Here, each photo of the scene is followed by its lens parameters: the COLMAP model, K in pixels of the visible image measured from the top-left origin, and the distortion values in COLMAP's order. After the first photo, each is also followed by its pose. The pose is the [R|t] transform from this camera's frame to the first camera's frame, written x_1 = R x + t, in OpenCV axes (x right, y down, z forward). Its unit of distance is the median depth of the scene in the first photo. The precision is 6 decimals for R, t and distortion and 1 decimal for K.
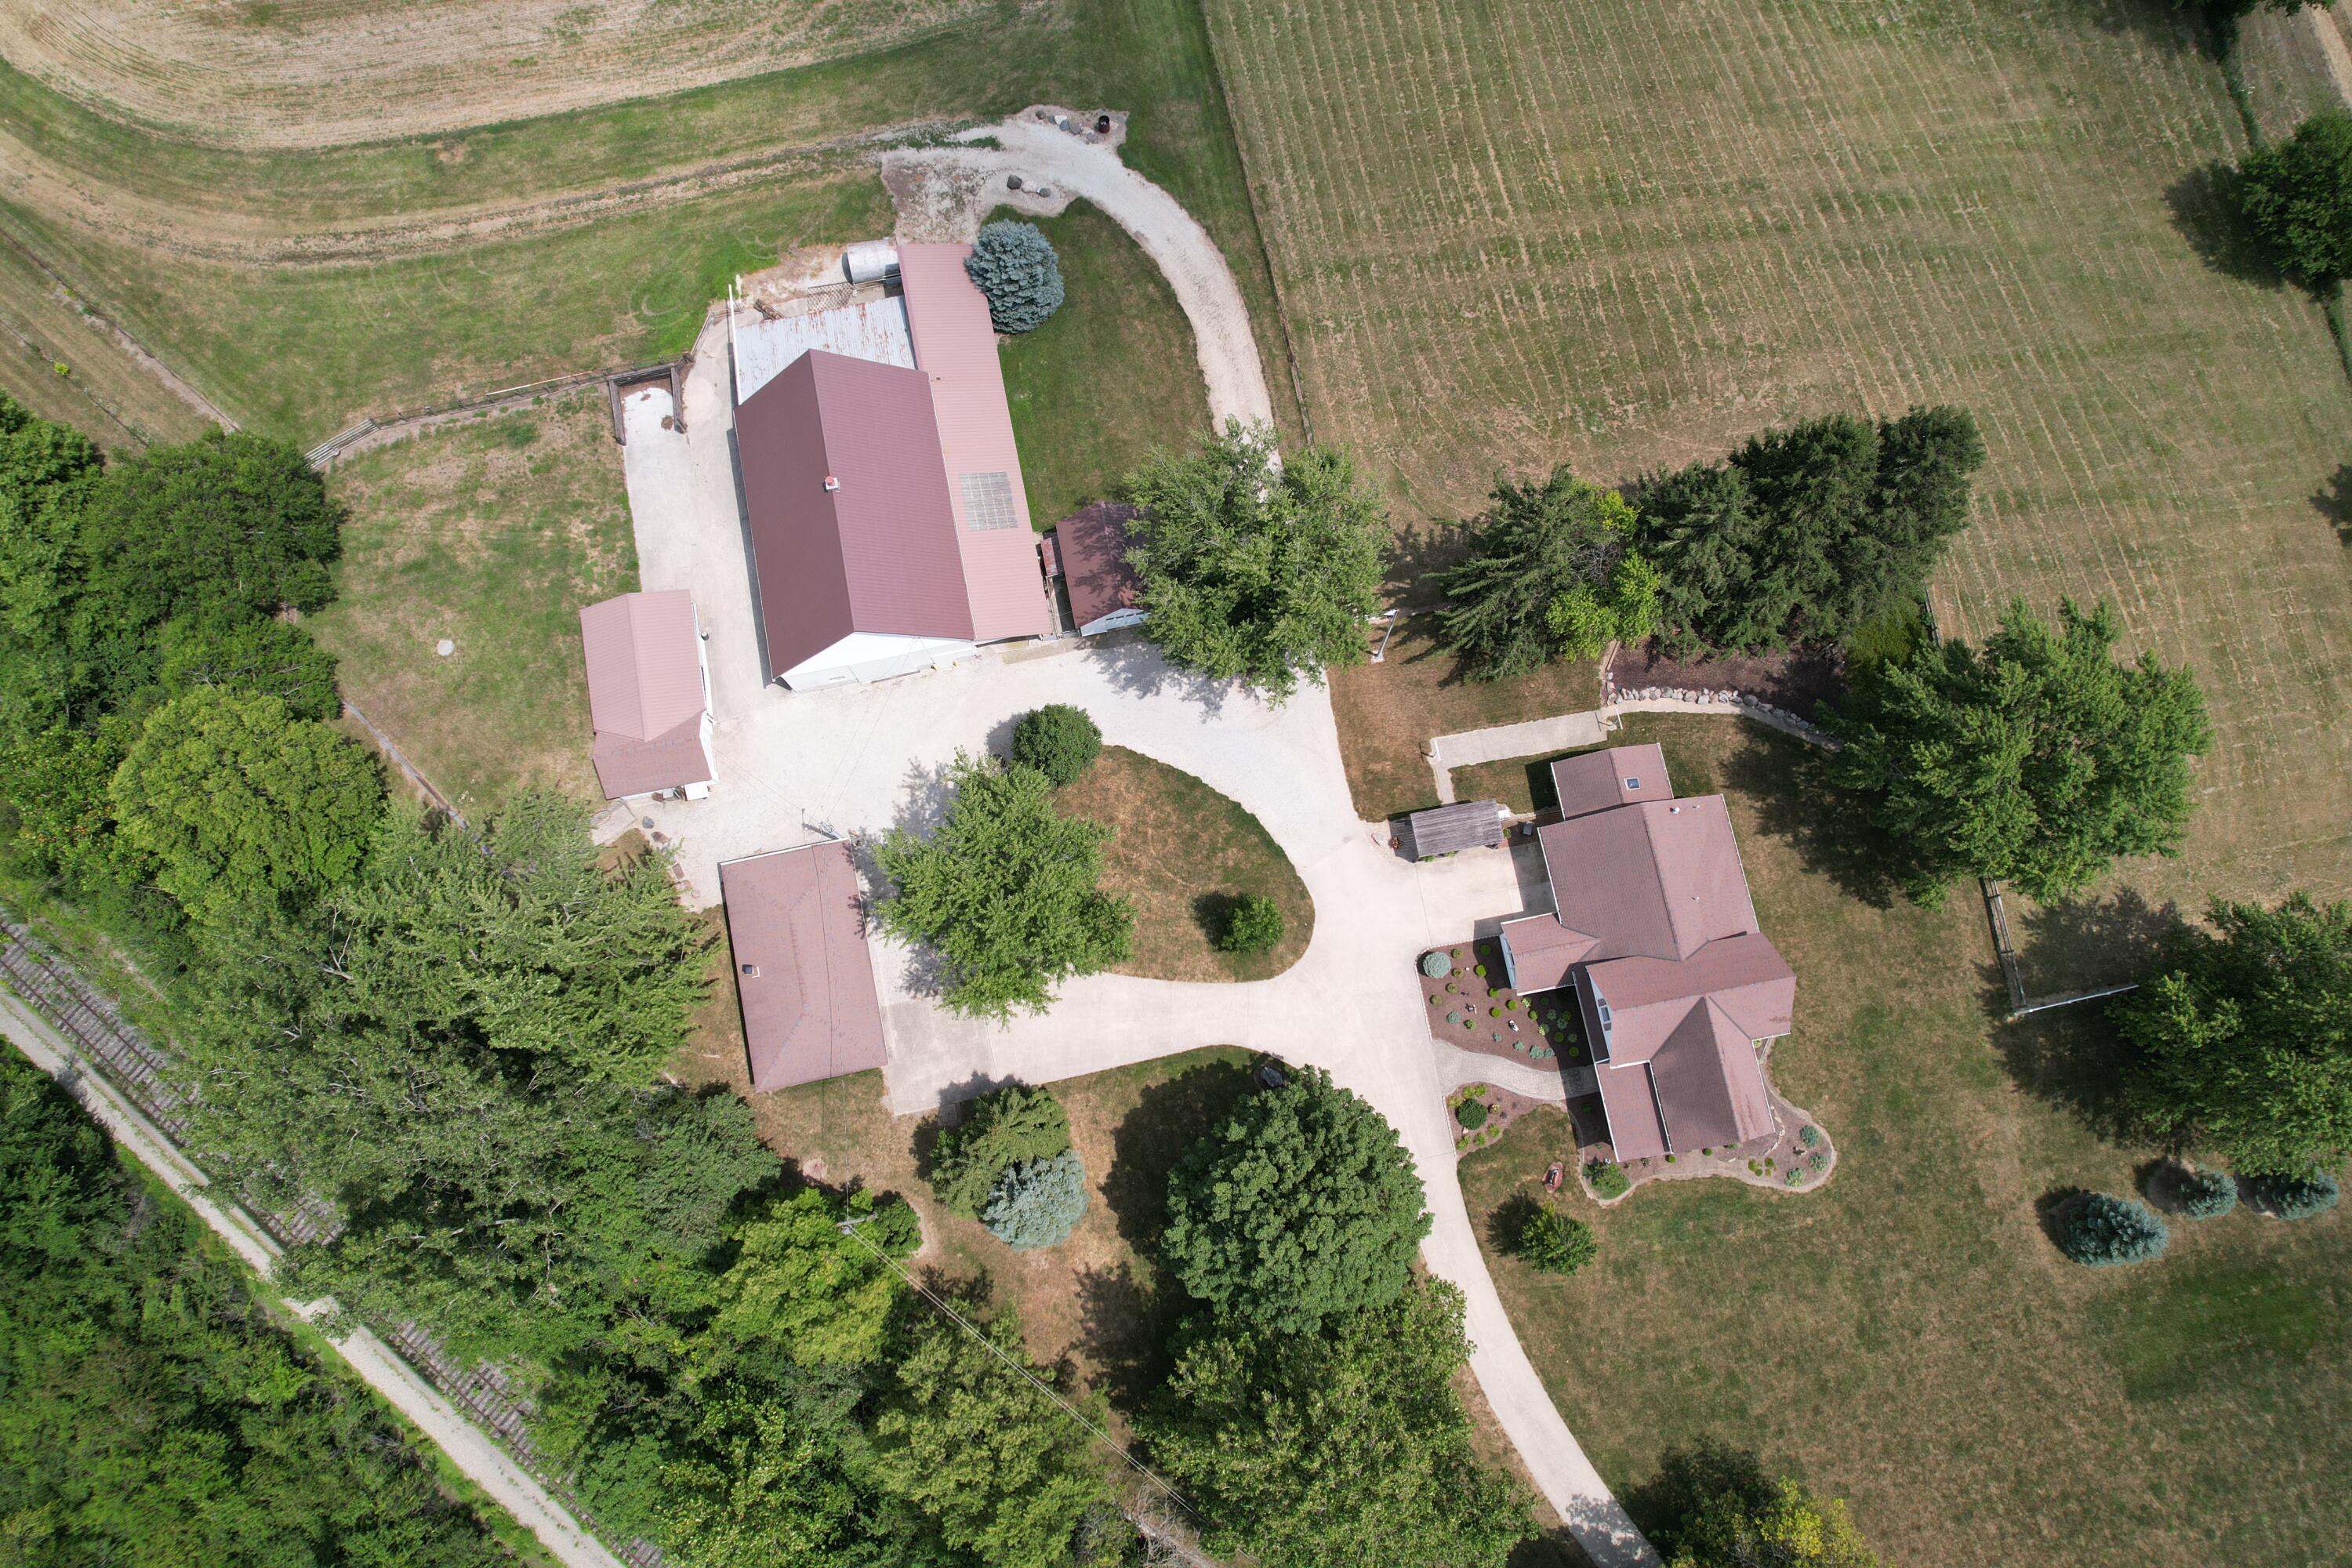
lens RADIAL K [[1502.6, 0, 1180.7], [0, 1502.6, 775.6], [0, 0, 1]] dist [-0.076343, 0.065850]
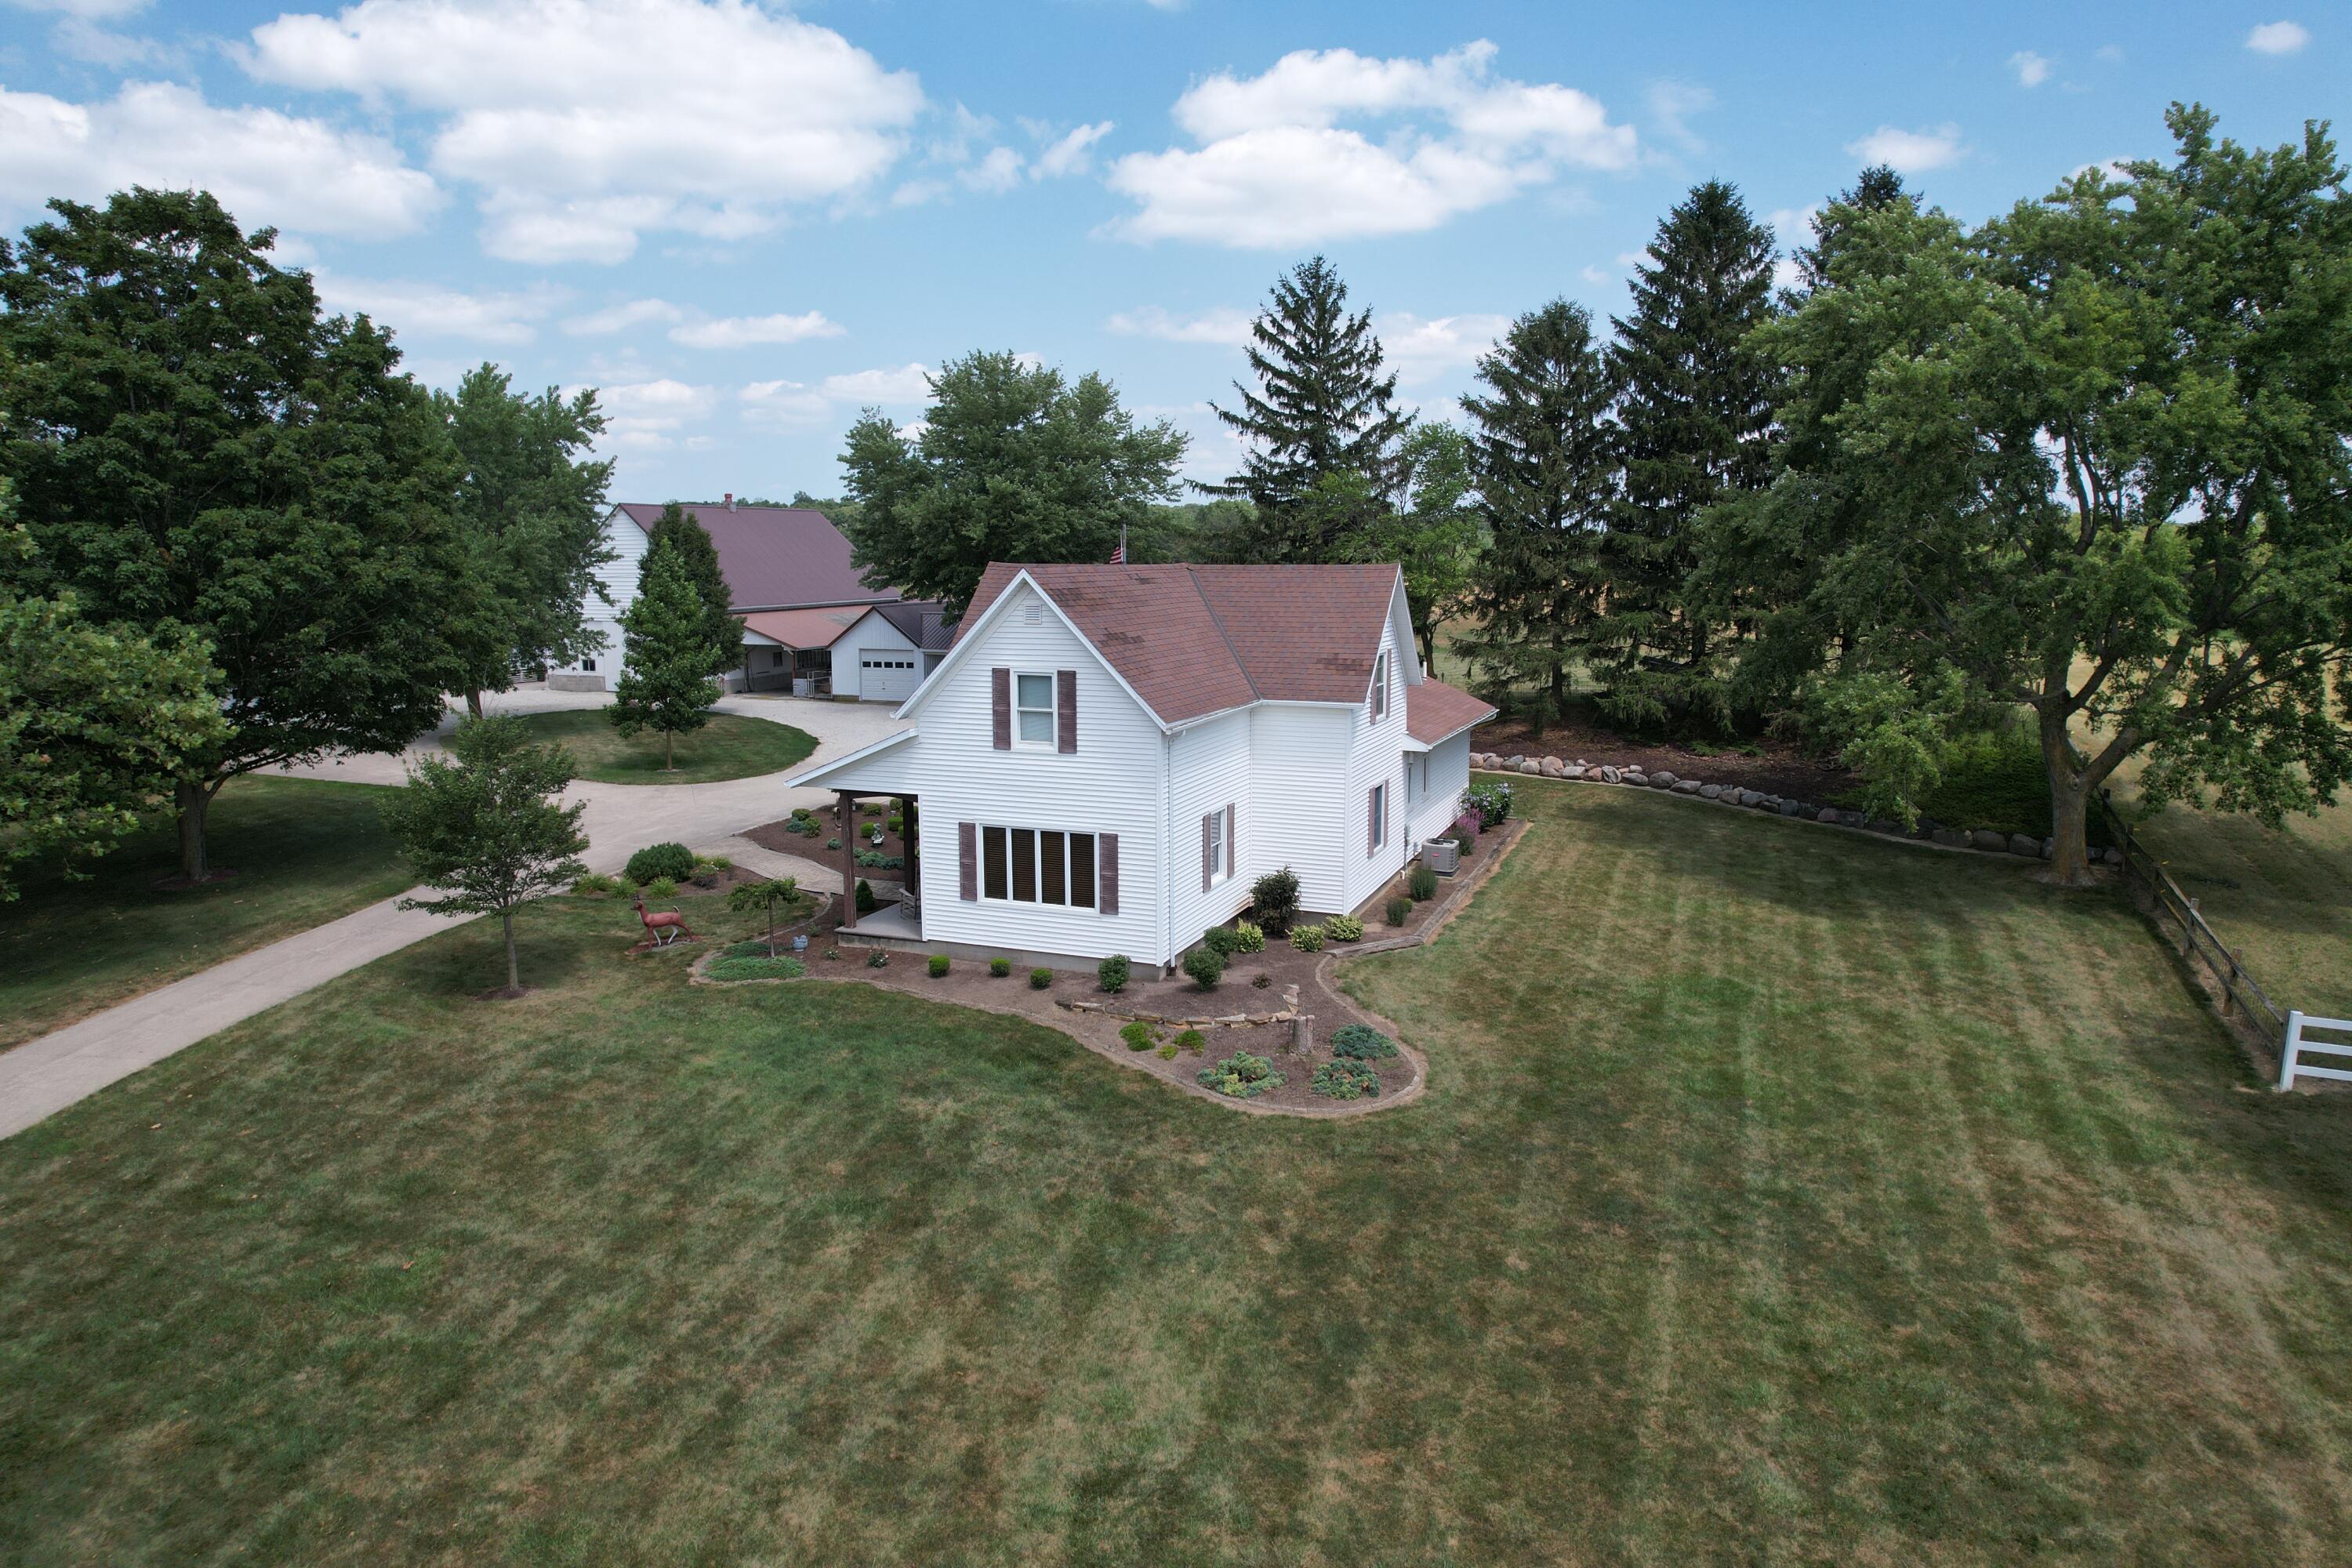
lens RADIAL K [[1502.6, 0, 1177.4], [0, 1502.6, 786.7], [0, 0, 1]] dist [-0.076343, 0.065850]
pose [[0.845092, 0.090650, -0.526880, 0.506718], [-0.521935, 0.353310, -0.776373, 0.440433], [0.115774, 0.931104, 0.345893, 0.786234]]
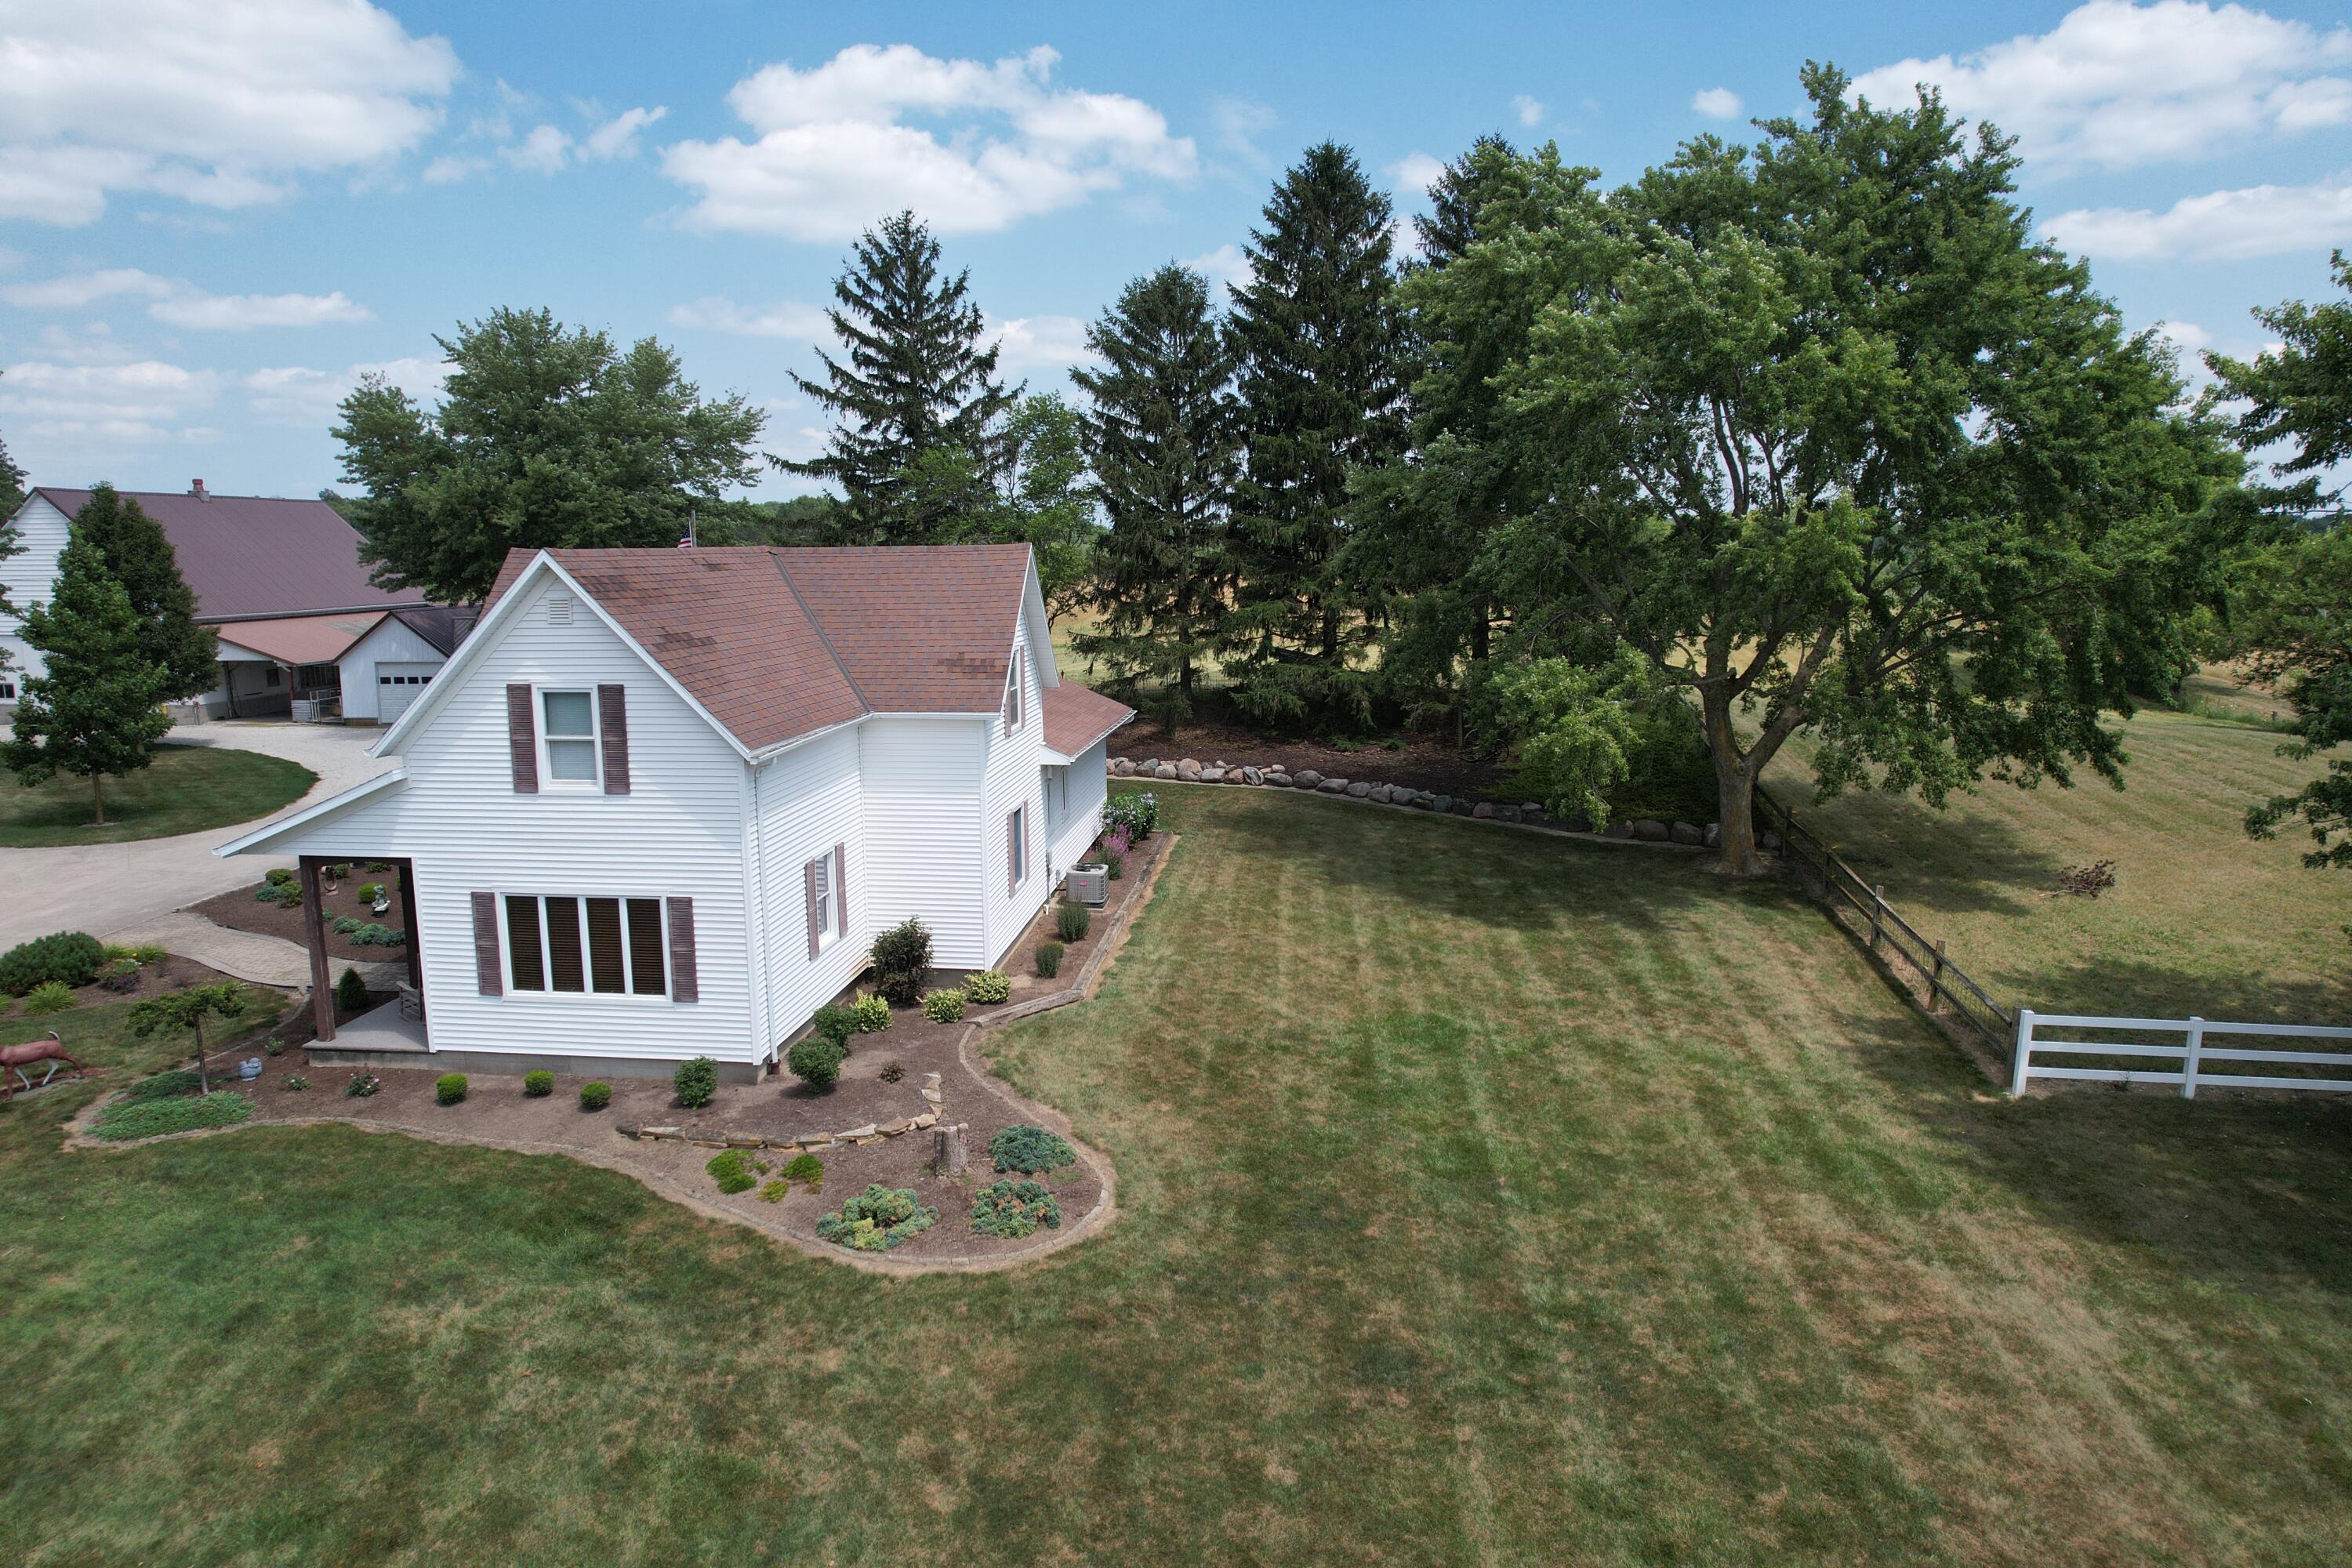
lens RADIAL K [[1502.6, 0, 1176.2], [0, 1502.6, 784.0], [0, 0, 1]] dist [-0.076343, 0.065850]
pose [[0.957092, 0.047032, -0.285943, 0.473829], [-0.282447, 0.372054, -0.884194, 0.390051], [0.064801, 0.927019, 0.369374, 0.802564]]
